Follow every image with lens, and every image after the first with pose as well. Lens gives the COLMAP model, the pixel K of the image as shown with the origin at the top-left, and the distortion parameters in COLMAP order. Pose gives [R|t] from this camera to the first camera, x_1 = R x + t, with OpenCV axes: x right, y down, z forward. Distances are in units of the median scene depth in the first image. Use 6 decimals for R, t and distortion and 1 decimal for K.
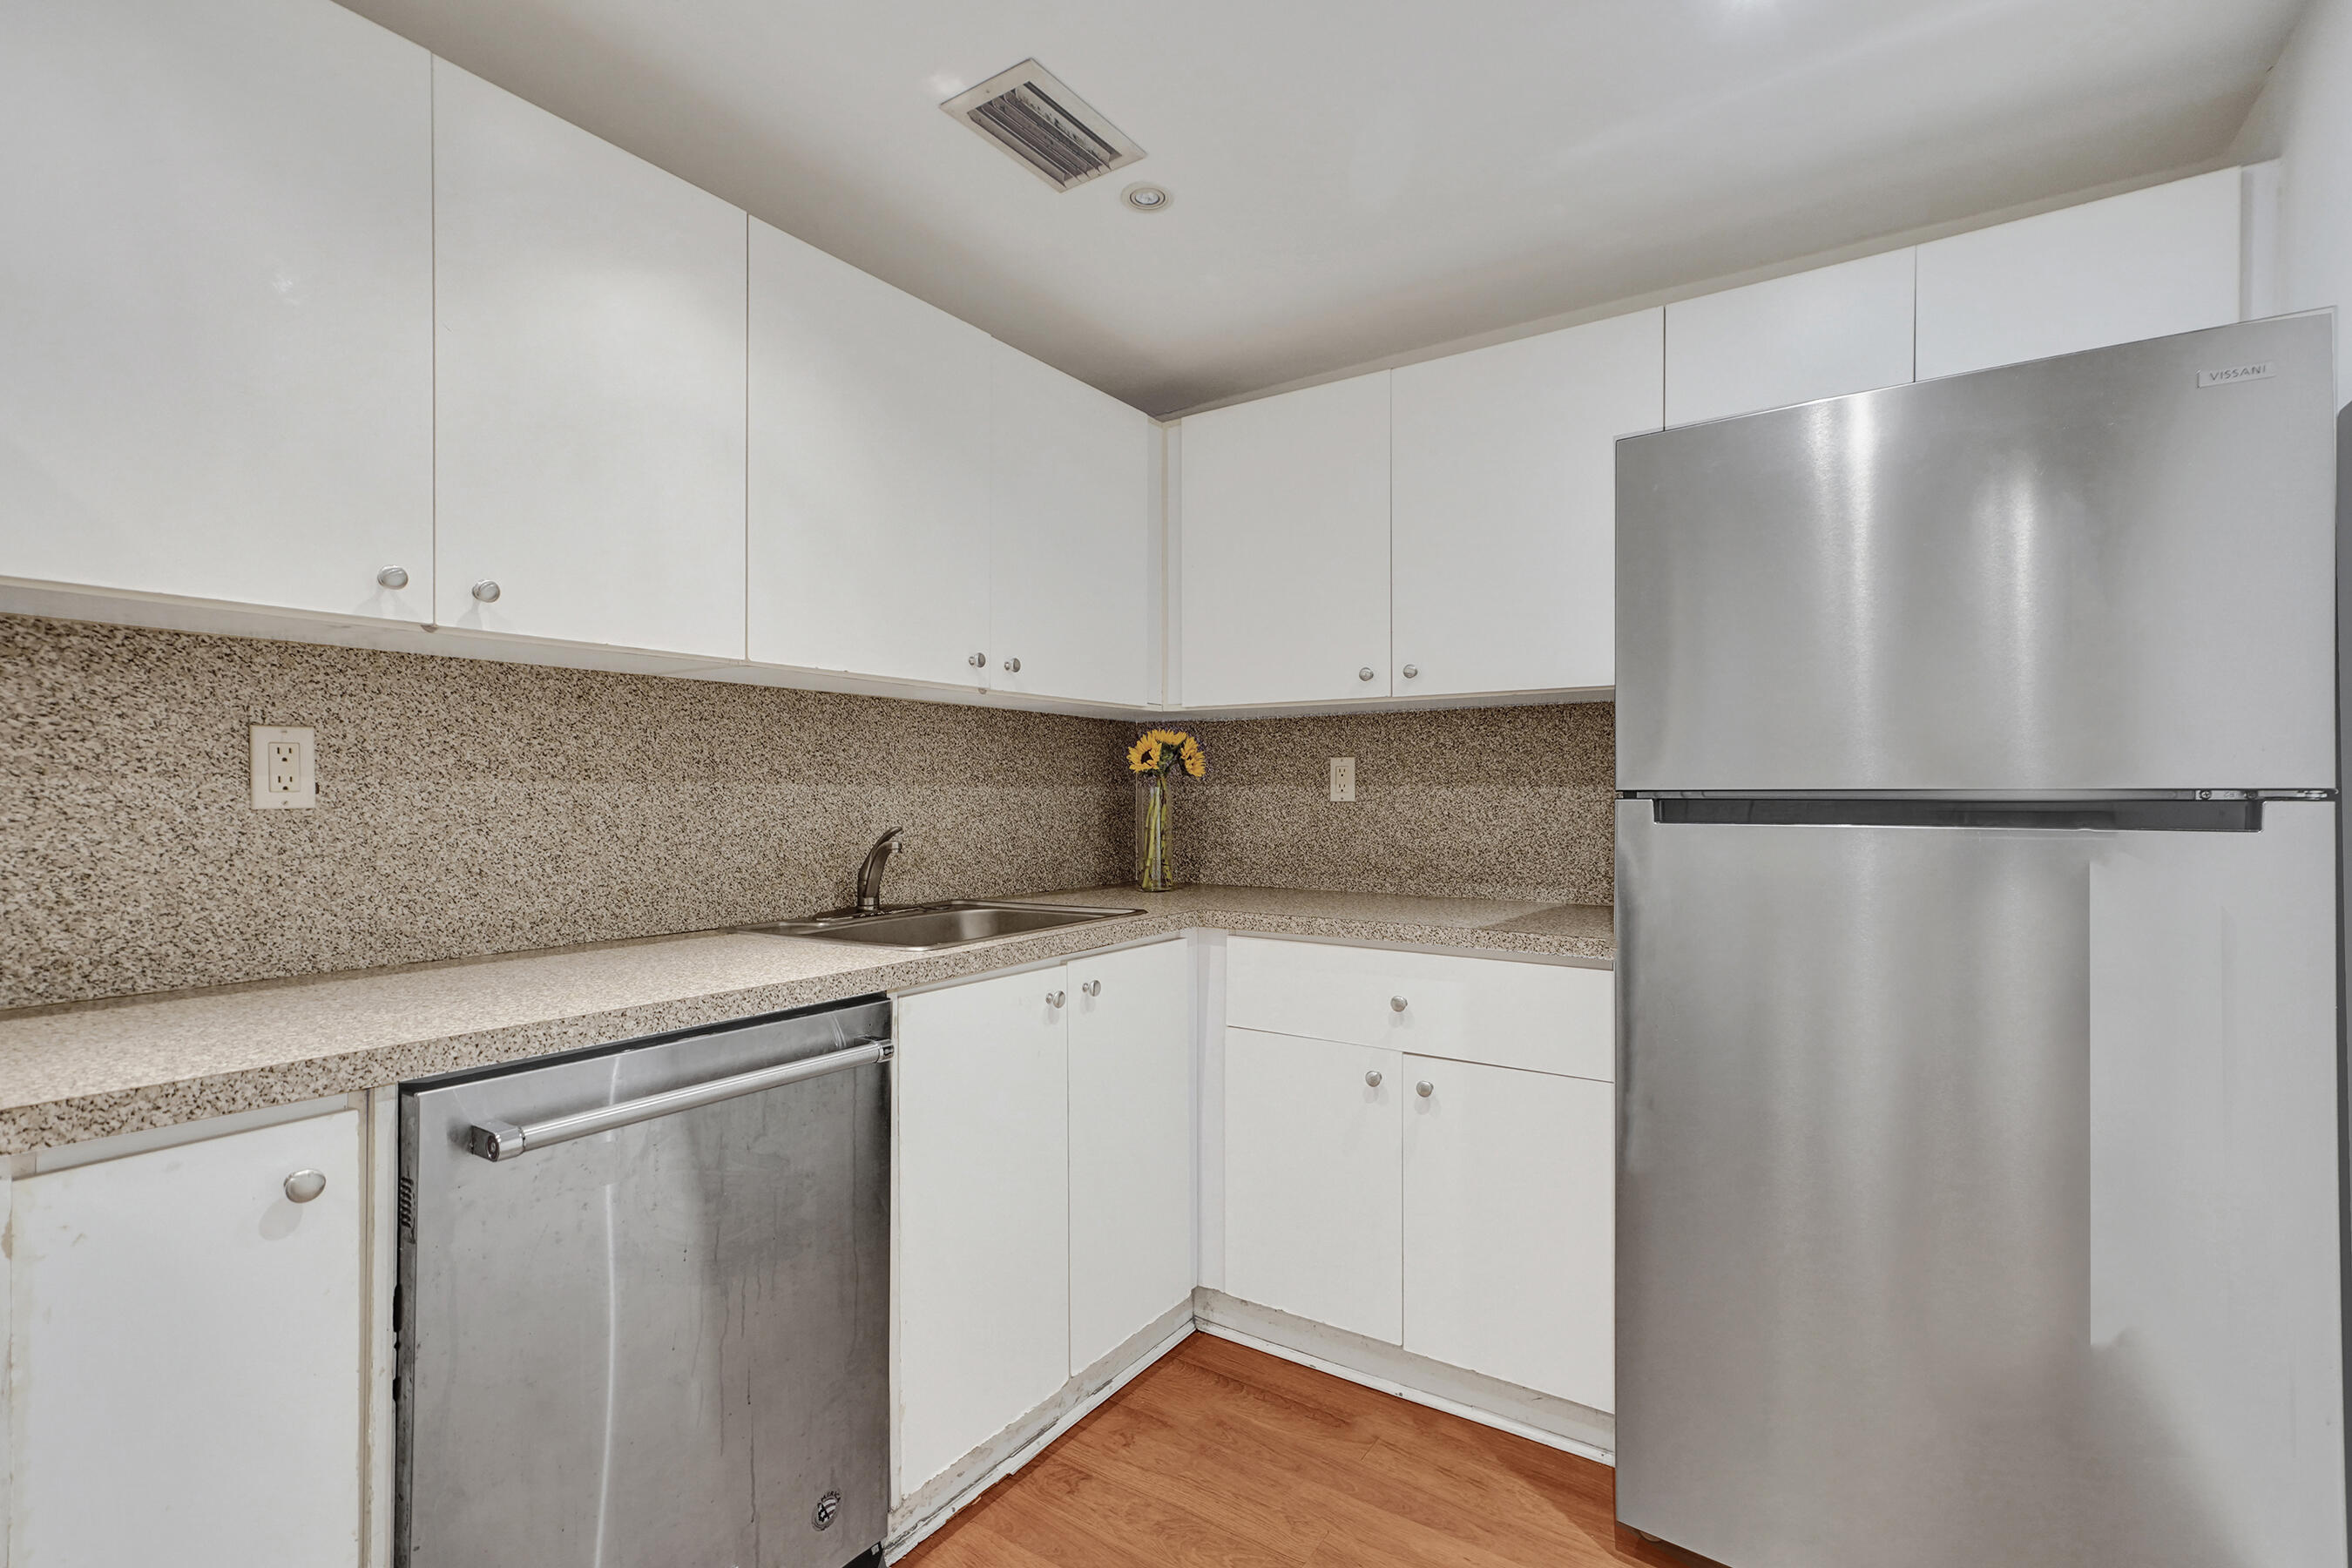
lens RADIAL K [[1077.2, 0, 1176.0], [0, 1077.2, 784.0], [0, 0, 1]] dist [0.003961, 0.001571]
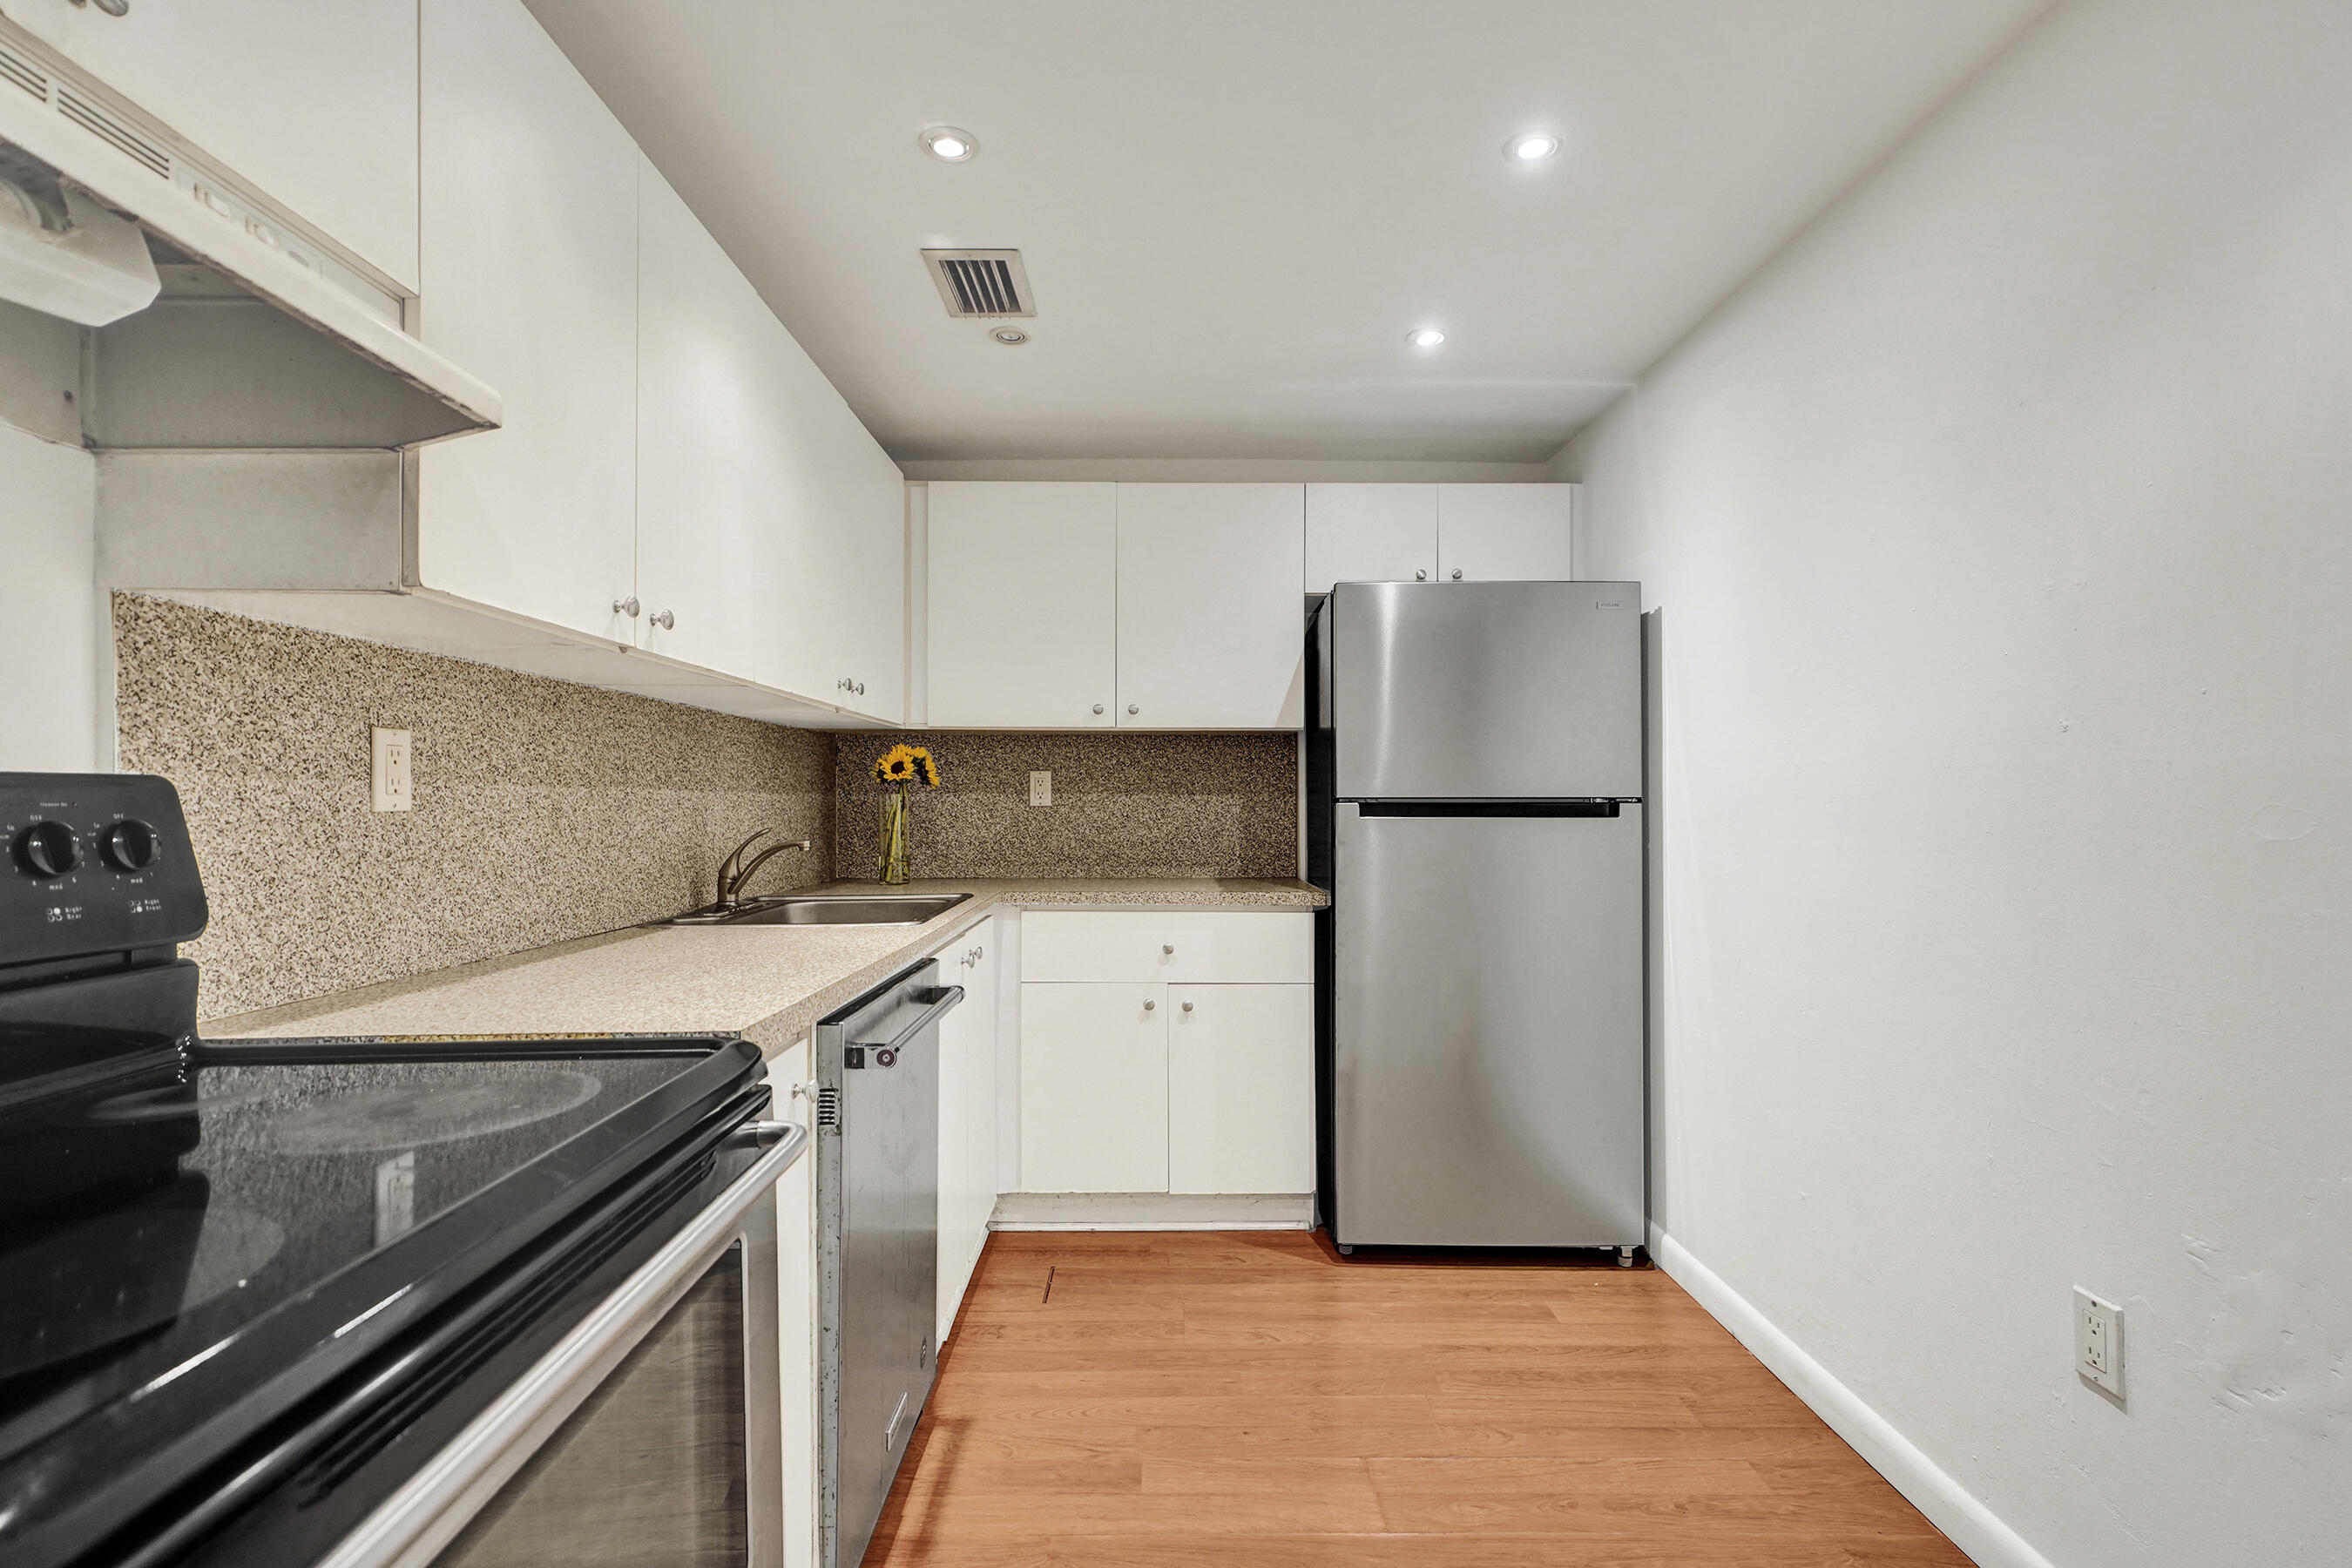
lens RADIAL K [[1085.4, 0, 1165.3], [0, 1085.4, 782.1], [0, 0, 1]] dist [-0.016137, -0.000081]
pose [[0.824954, 0.010841, 0.565095, -0.716214], [-0.005222, 0.999920, -0.011560, 0.003361], [-0.565175, 0.006586, 0.824945, -0.200716]]
